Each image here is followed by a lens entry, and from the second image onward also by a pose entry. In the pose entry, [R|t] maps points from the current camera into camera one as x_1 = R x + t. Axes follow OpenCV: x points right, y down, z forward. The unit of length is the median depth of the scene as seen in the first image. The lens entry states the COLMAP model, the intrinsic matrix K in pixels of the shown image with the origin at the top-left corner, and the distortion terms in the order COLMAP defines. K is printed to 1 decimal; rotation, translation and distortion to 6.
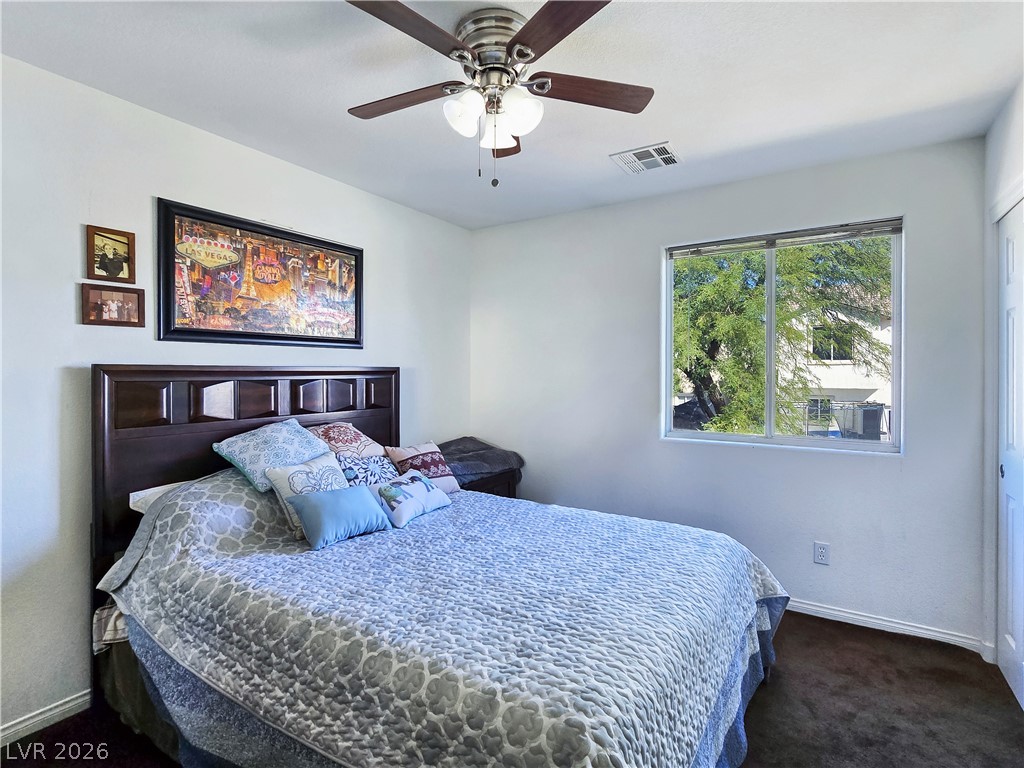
lens RADIAL K [[524.9, 0, 510.9], [0, 524.9, 376.7], [0, 0, 1]] dist [-0.000903, -0.005267]
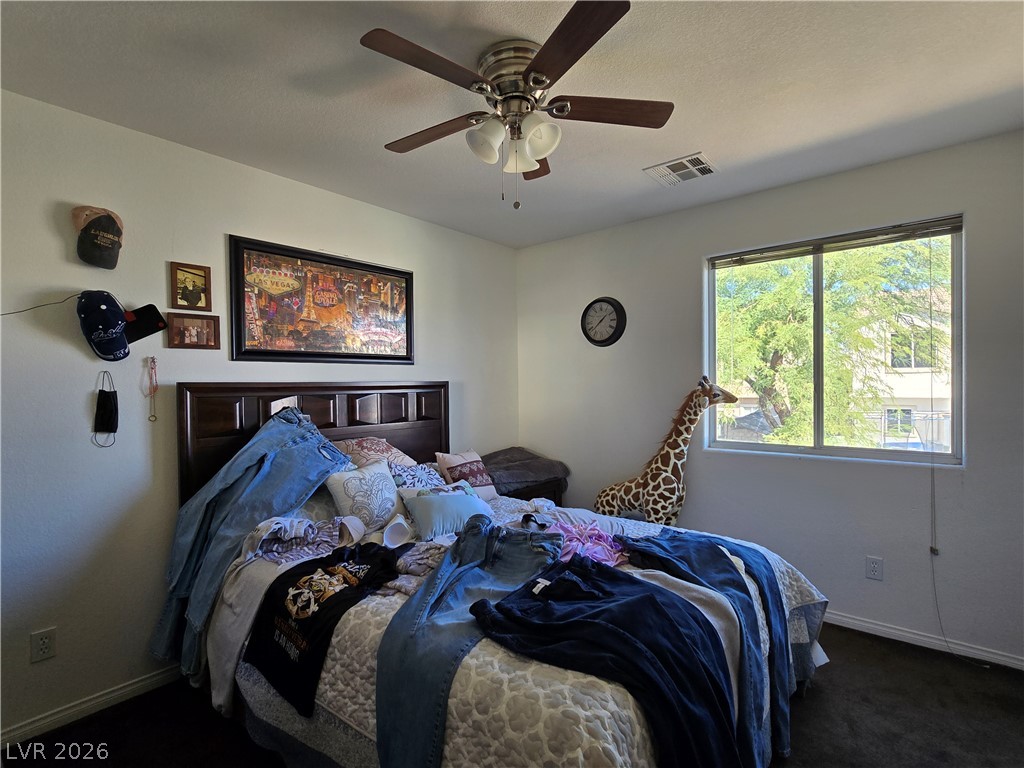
lens RADIAL K [[524.9, 0, 547.8], [0, 524.9, 393.4], [0, 0, 1]] dist [-0.000903, -0.005267]
pose [[0.991444, -0.010852, -0.130079, 0.150470], [0.011464, 0.999926, 0.003955, 0.005013], [0.130026, -0.005412, 0.991496, -0.036687]]
